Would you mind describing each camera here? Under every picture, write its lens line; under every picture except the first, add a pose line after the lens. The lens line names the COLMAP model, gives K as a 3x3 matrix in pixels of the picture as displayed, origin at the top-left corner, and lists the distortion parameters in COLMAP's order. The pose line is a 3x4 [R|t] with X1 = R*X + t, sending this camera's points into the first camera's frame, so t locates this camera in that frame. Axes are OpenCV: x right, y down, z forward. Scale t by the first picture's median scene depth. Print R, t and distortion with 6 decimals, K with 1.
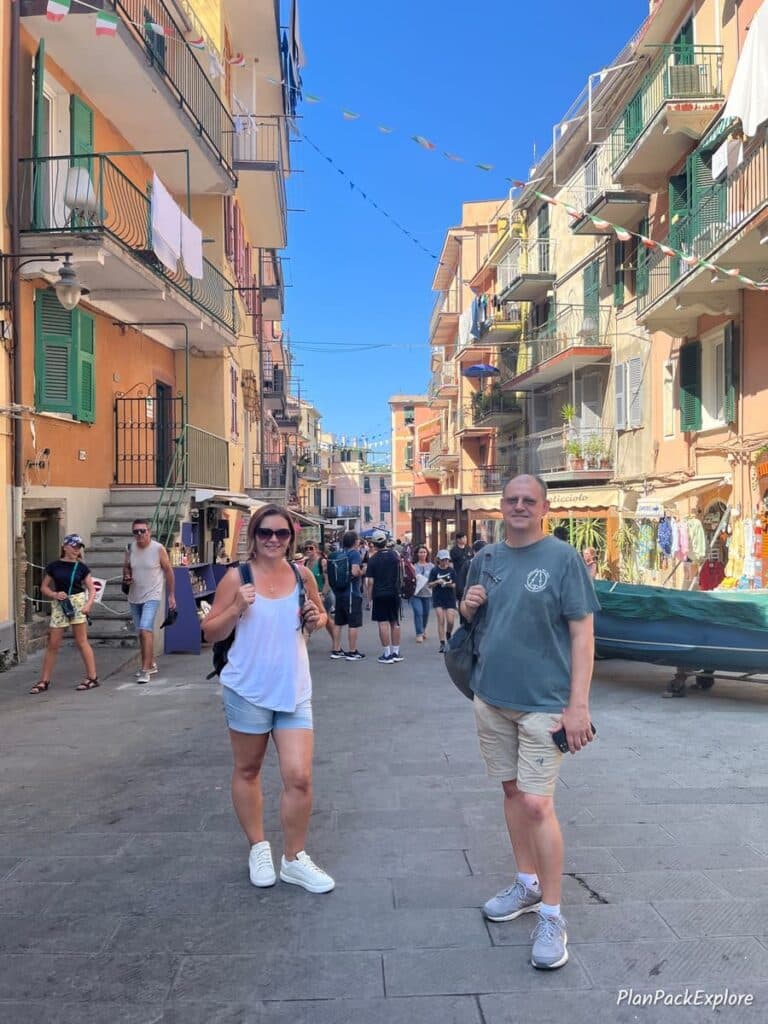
lens RADIAL K [[754.9, 0, 384.0], [0, 754.9, 512.5], [0, 0, 1]] dist [-0.001922, -0.016061]
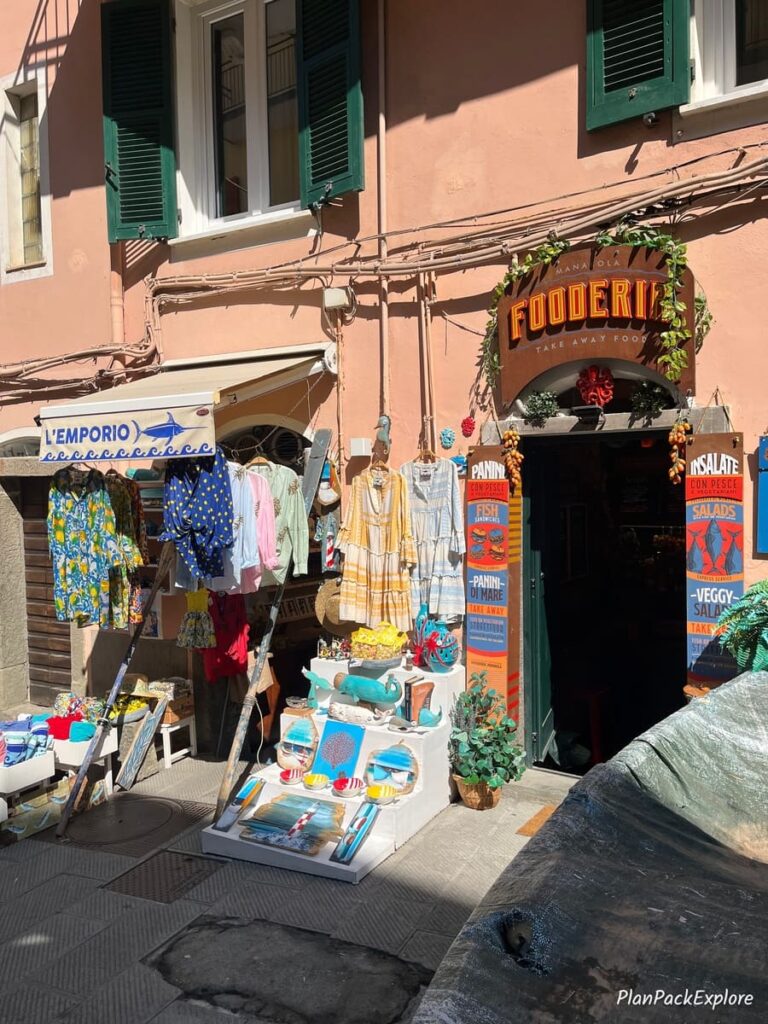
lens RADIAL K [[754.9, 0, 384.4], [0, 754.9, 514.8], [0, 0, 1]] dist [-0.001922, -0.016061]
pose [[0.467998, -0.030886, 0.883190, 0.133653], [0.018670, 0.999512, 0.025062, 0.019828], [-0.883532, 0.004760, 0.468346, 0.732113]]
